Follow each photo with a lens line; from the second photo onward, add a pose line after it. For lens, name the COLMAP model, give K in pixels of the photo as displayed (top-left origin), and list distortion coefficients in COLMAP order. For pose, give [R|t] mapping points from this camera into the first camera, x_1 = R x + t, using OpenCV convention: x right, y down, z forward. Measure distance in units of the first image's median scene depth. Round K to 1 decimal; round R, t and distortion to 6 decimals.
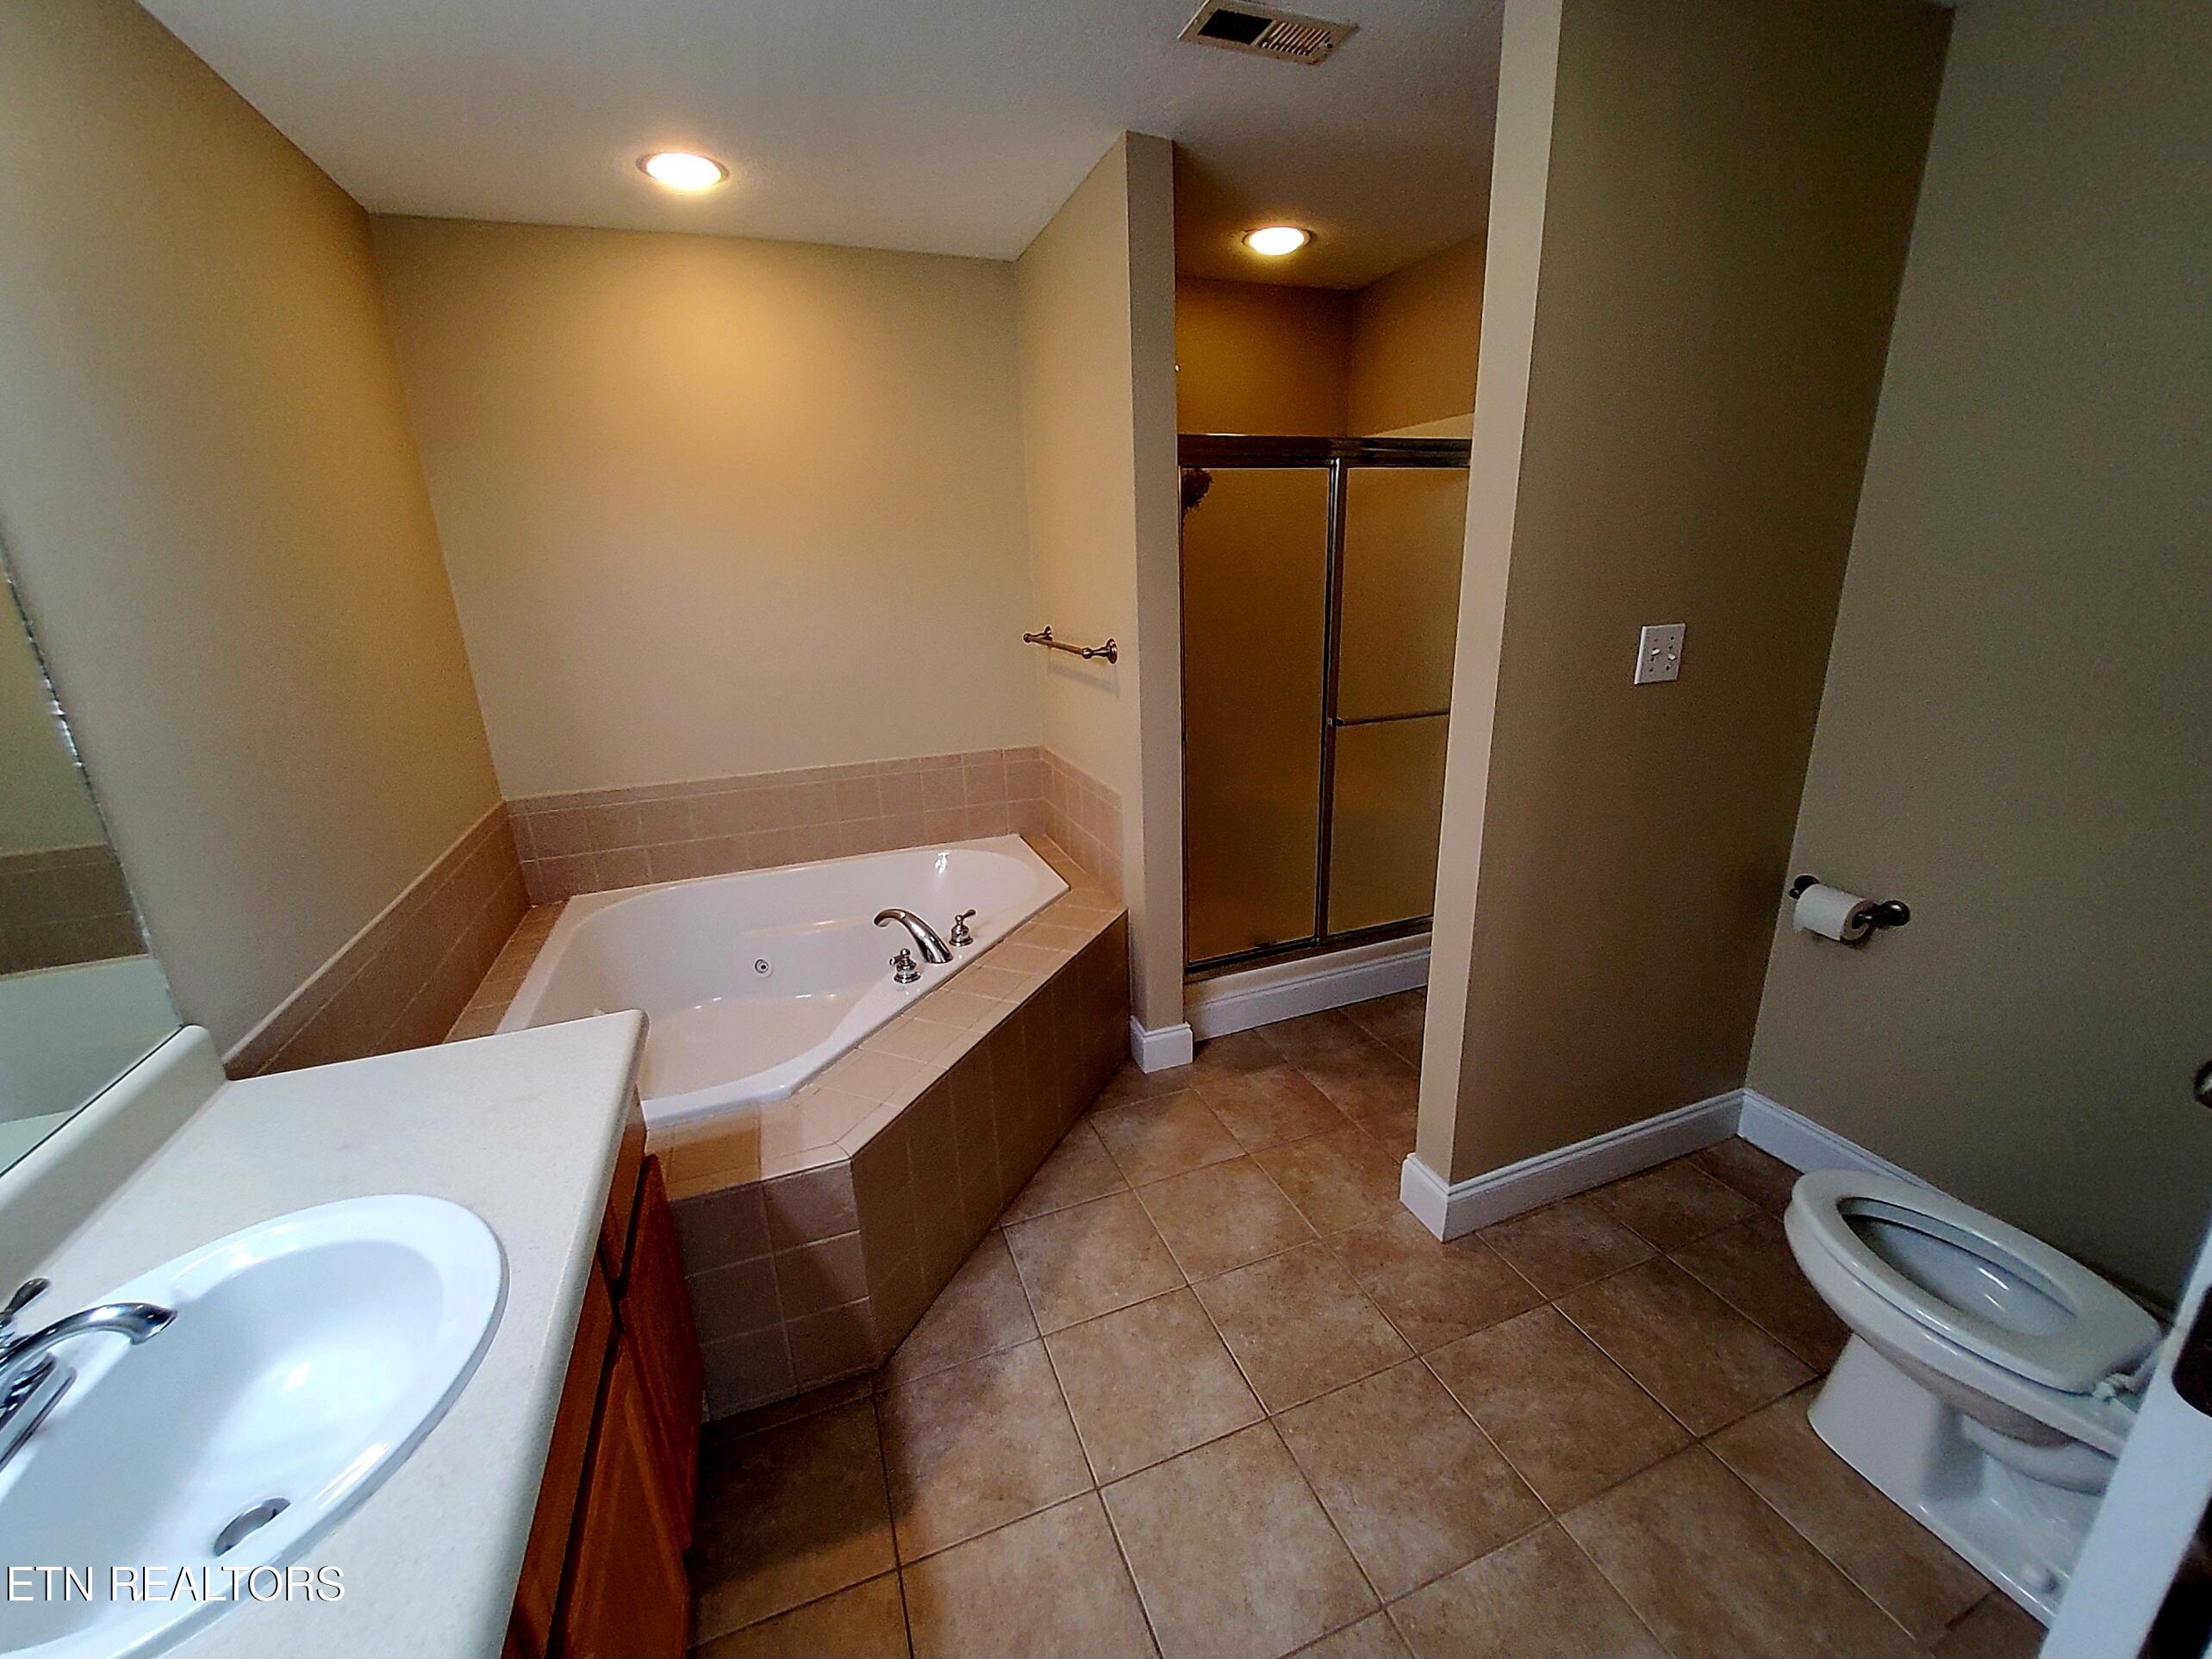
lens RADIAL K [[868.5, 0, 1106.3], [0, 868.5, 823.2], [0, 0, 1]] dist [0.000589, -0.000212]
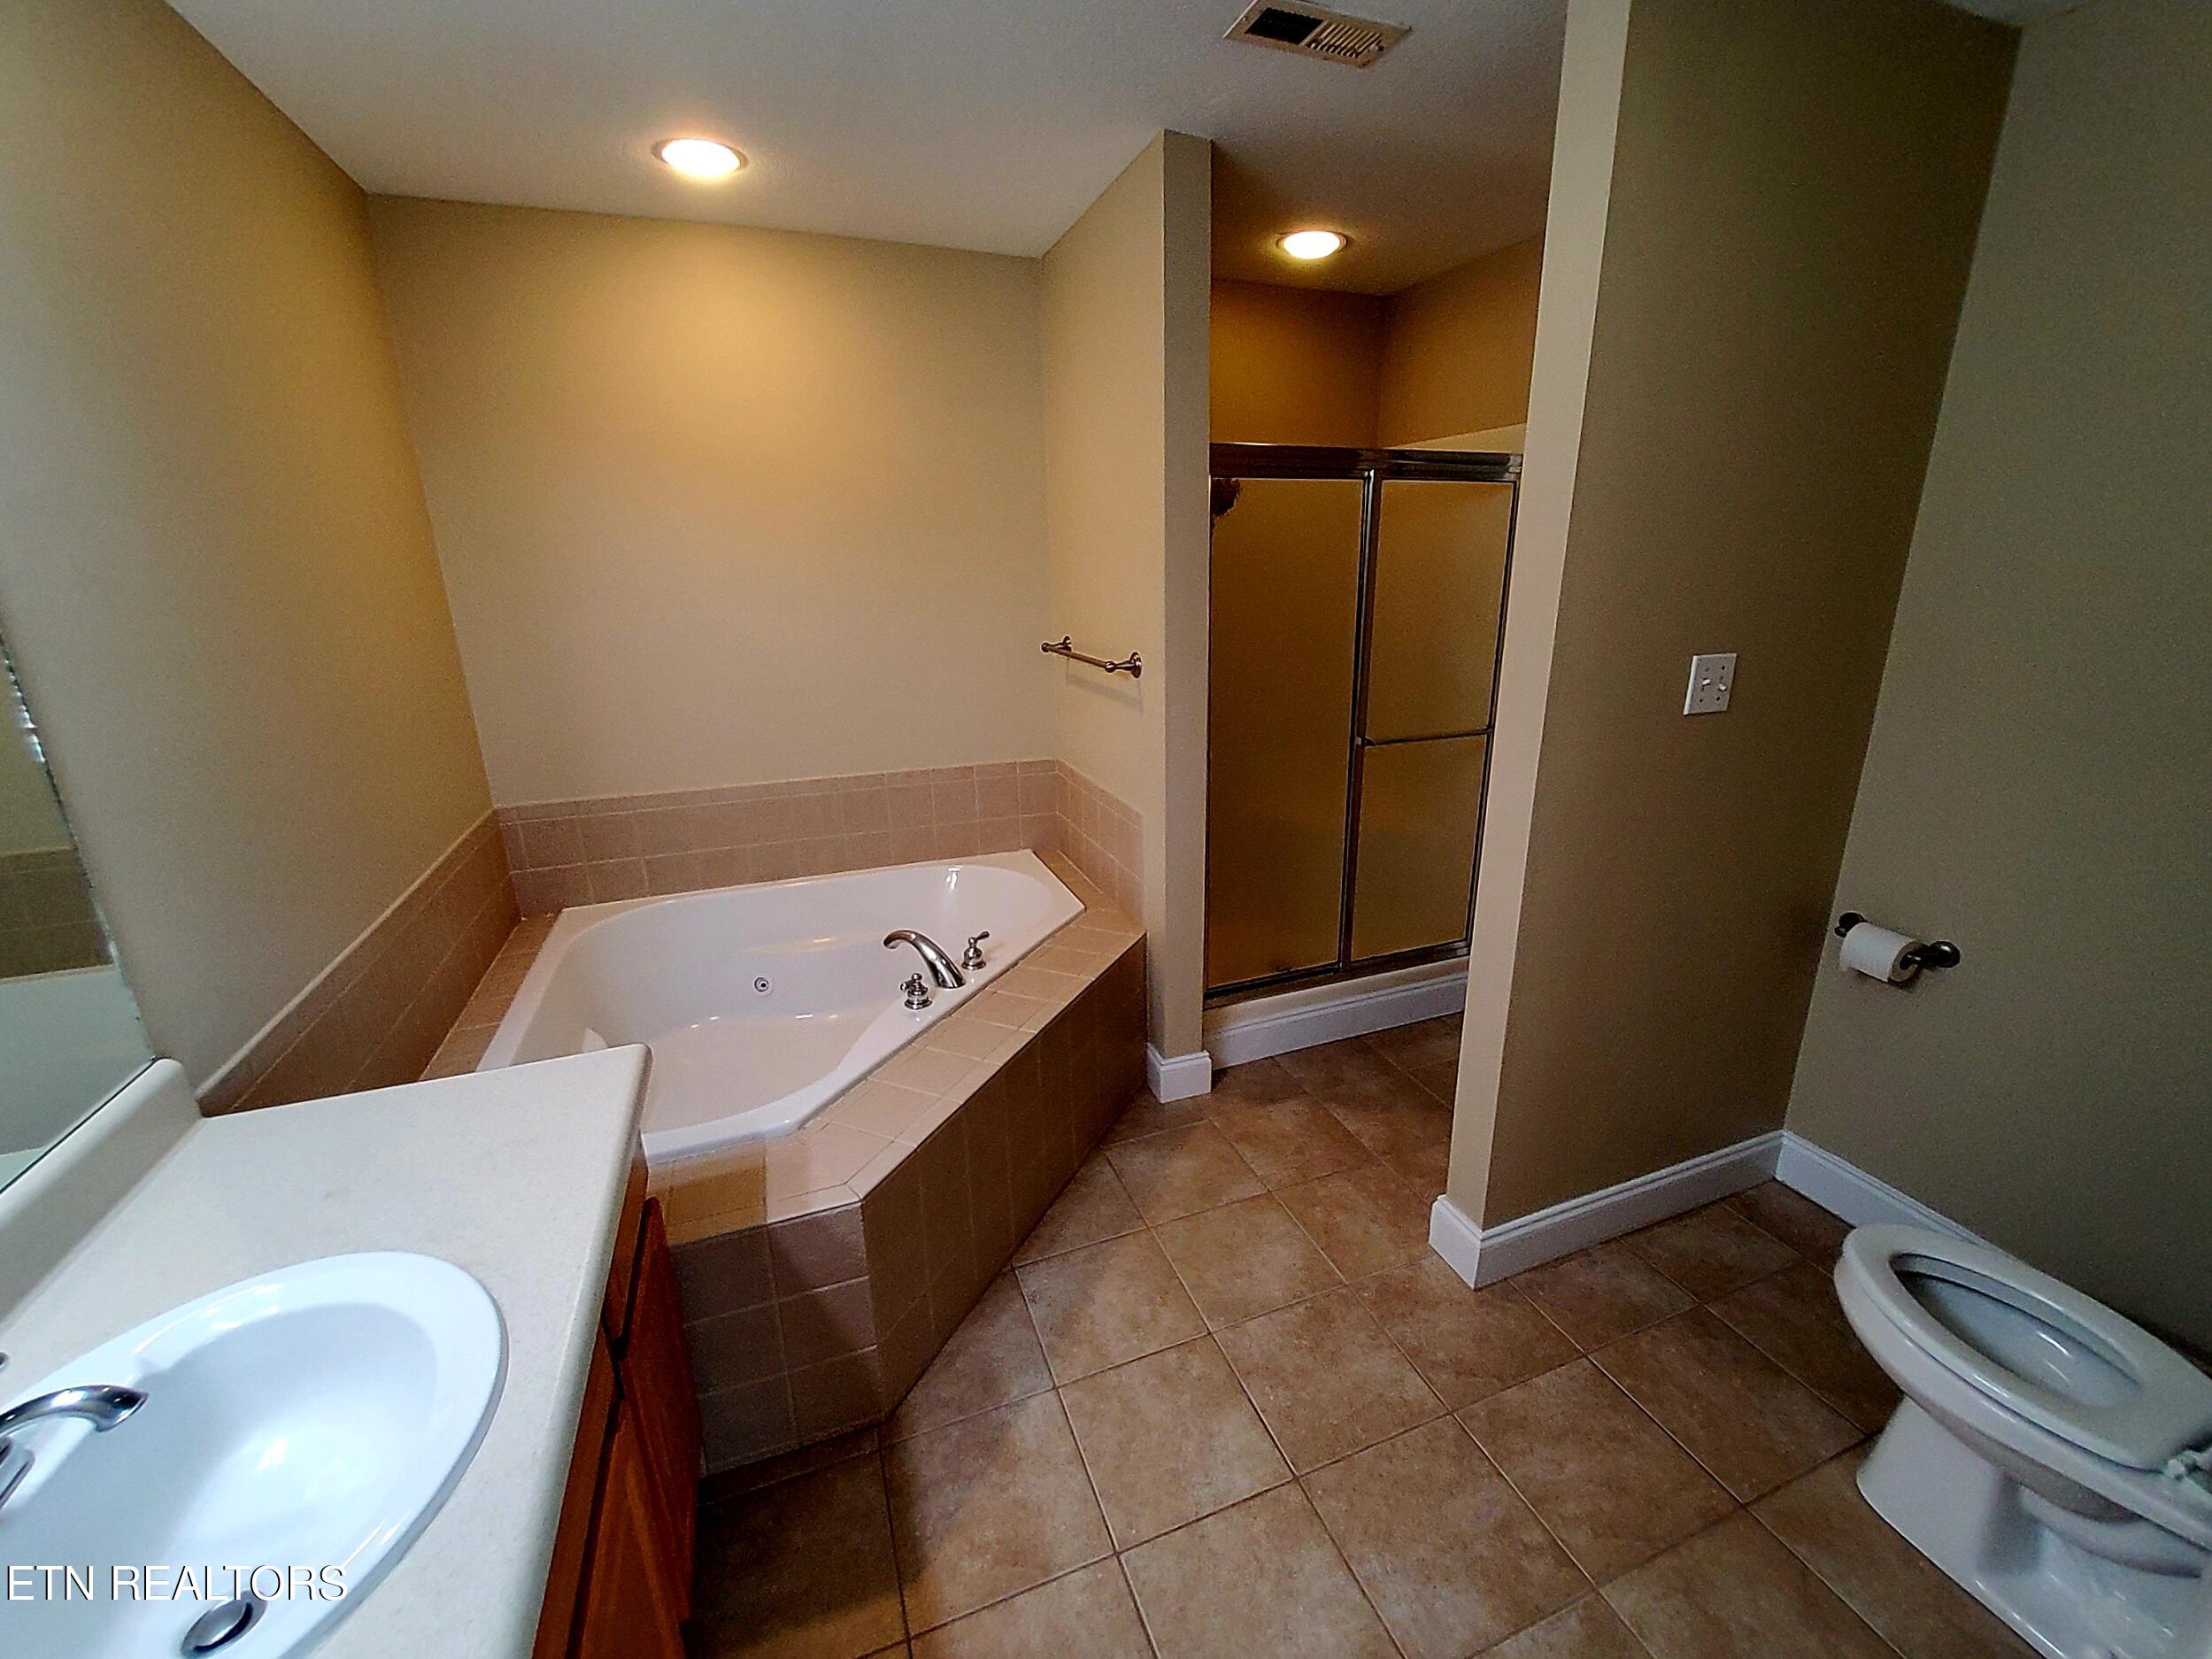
lens RADIAL K [[892.2, 0, 1122.3], [0, 892.2, 825.3], [0, 0, 1]] dist [-0.001255, 0.000221]
pose [[0.999779, 0.017115, 0.012175, -0.024759], [-0.017046, 0.999838, -0.005762, -0.020175], [-0.012272, 0.005553, 0.999909, 0.017323]]
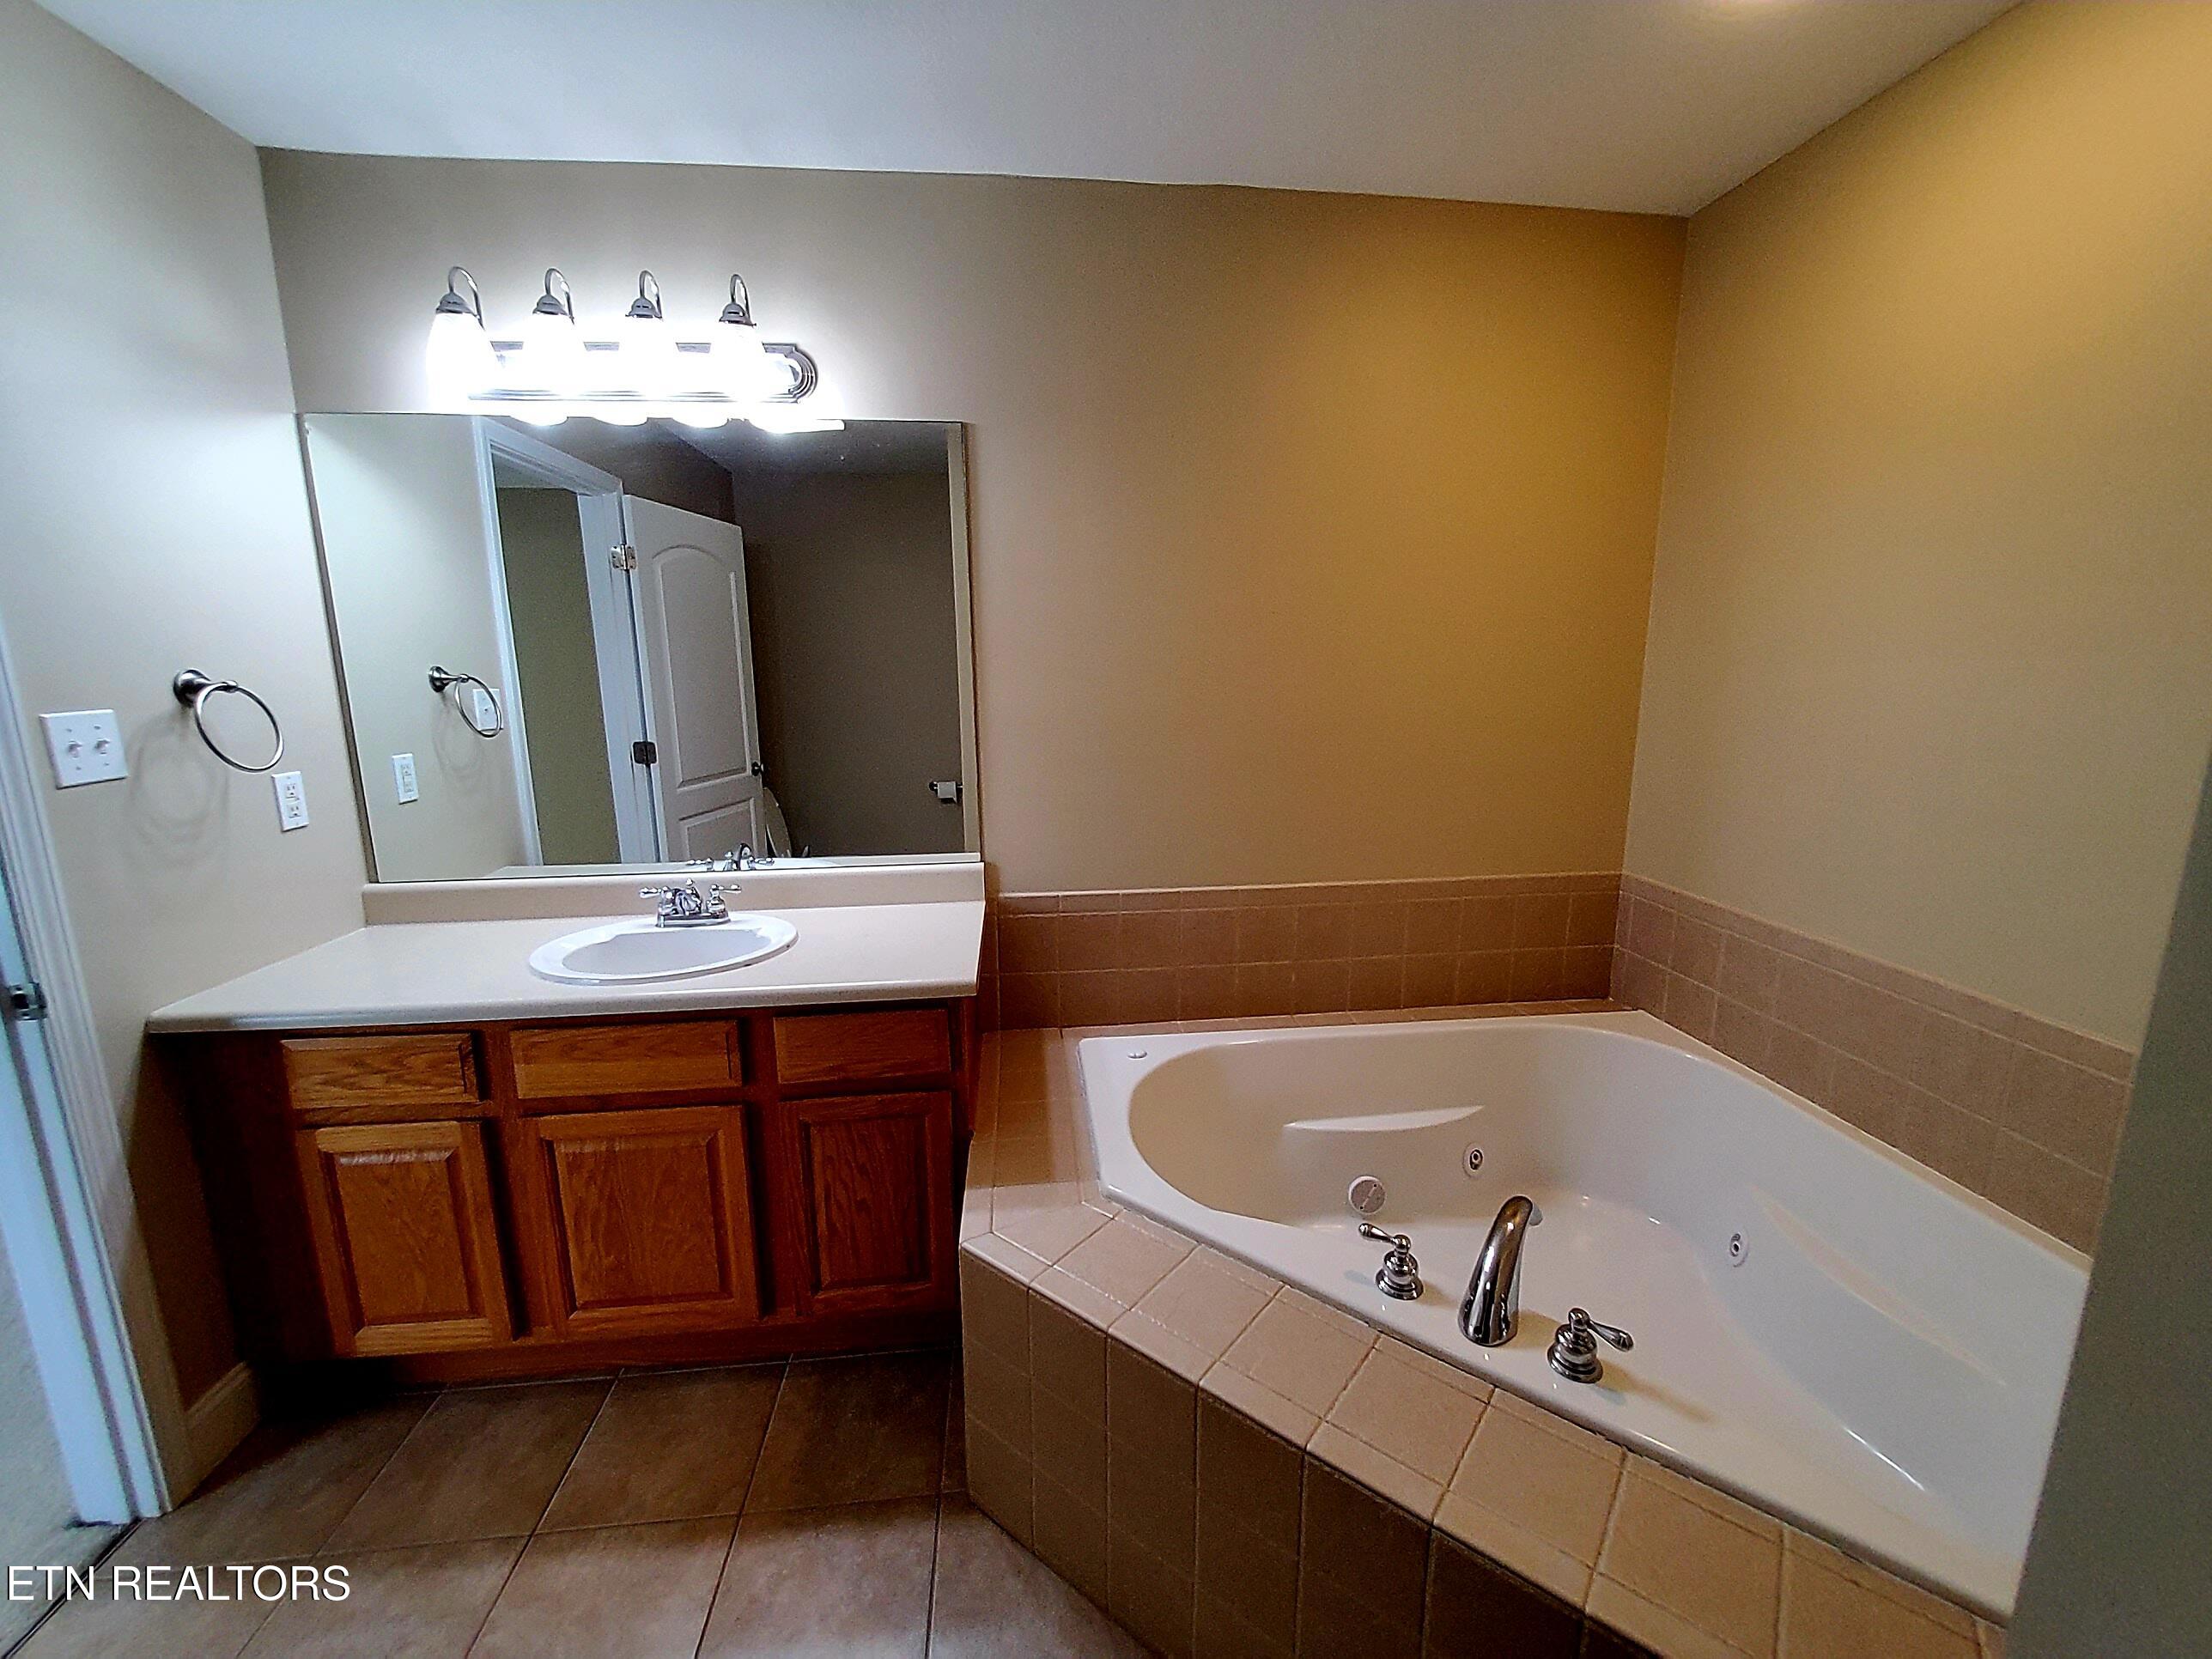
lens RADIAL K [[892.2, 0, 1122.3], [0, 892.2, 825.3], [0, 0, 1]] dist [-0.001255, 0.000221]
pose [[-0.233959, 0.213230, -0.948576, 0.390950], [-0.272940, 0.922015, 0.274578, -0.272159], [0.933149, 0.323144, -0.157515, 1.020914]]
